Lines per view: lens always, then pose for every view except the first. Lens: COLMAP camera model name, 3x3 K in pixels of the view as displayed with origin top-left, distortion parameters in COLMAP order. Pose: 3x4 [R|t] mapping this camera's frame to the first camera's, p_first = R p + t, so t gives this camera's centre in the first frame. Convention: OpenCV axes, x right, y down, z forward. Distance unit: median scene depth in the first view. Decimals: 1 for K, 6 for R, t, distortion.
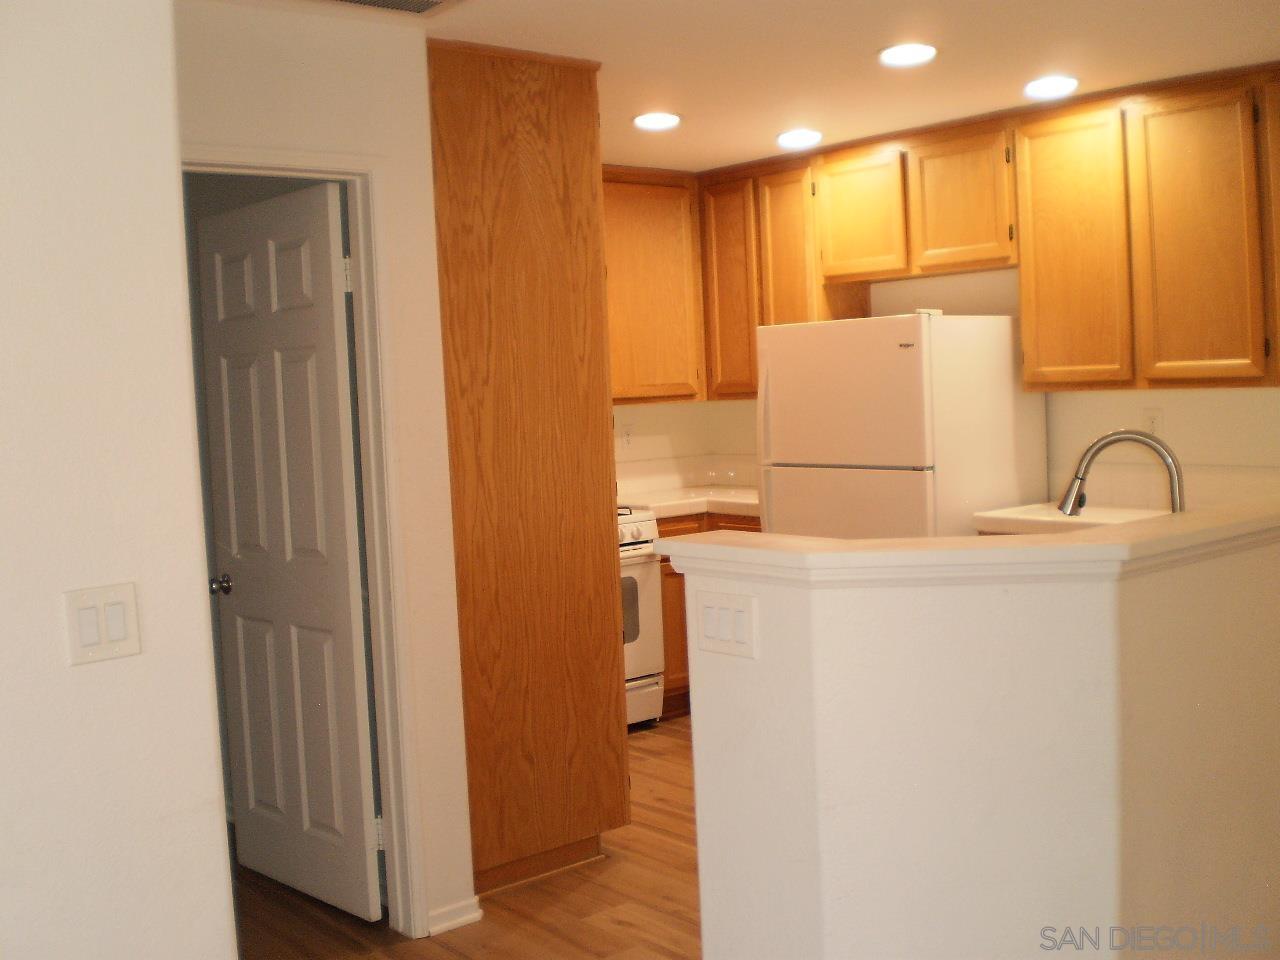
lens RADIAL K [[1424.4, 0, 640.0], [0, 1424.4, 480.0], [0, 0, 1]] dist [-0.018354, -0.292864]
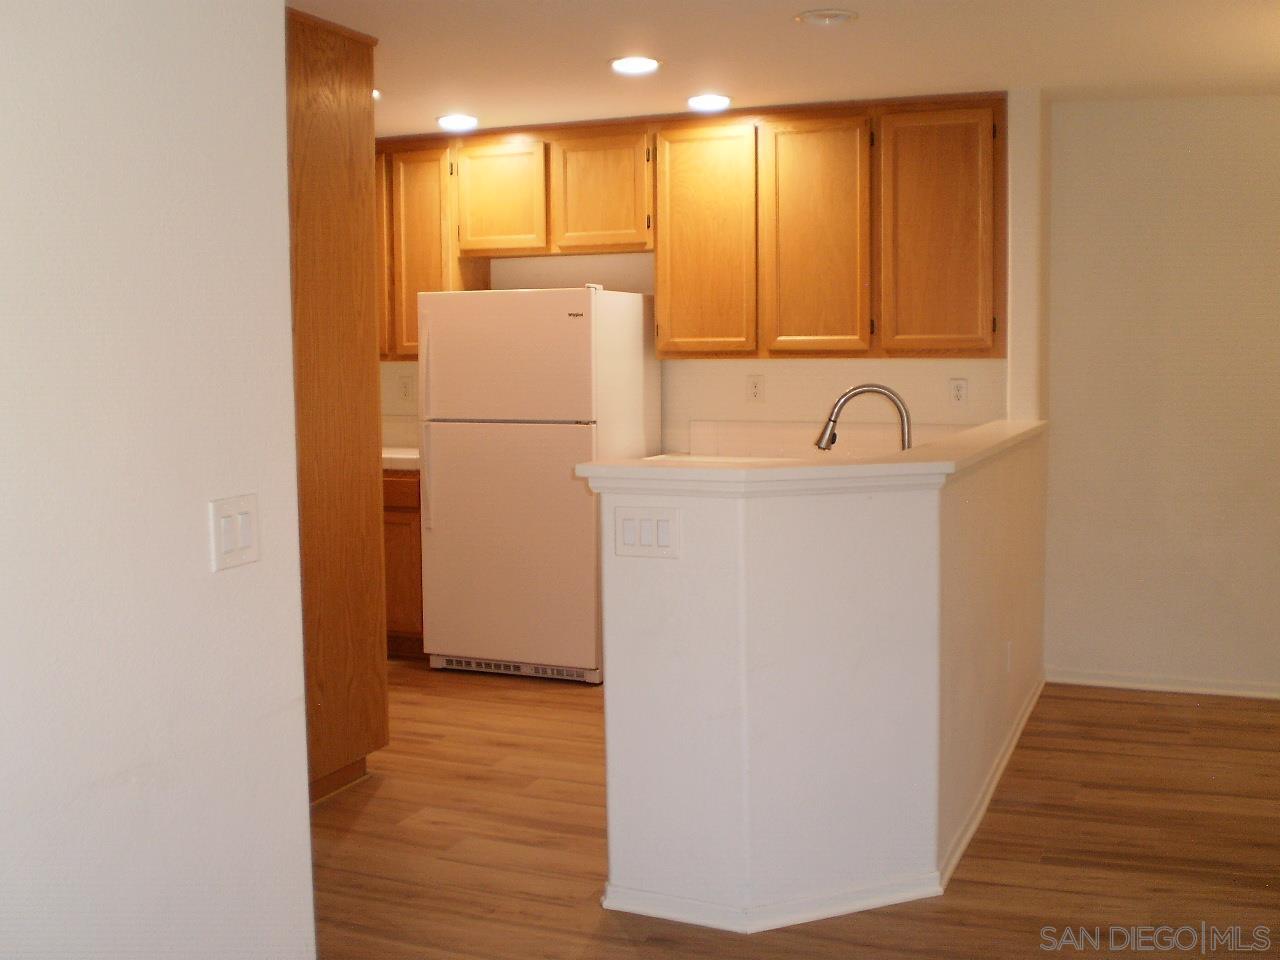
lens RADIAL K [[1424.4, 0, 640.0], [0, 1424.4, 480.0], [0, 0, 1]] dist [-0.018354, -0.292864]
pose [[0.892107, -0.007741, 0.451758, -0.283388], [0.002416, 0.999921, 0.012362, 0.023937], [-0.451818, -0.009937, 0.892055, -0.044381]]
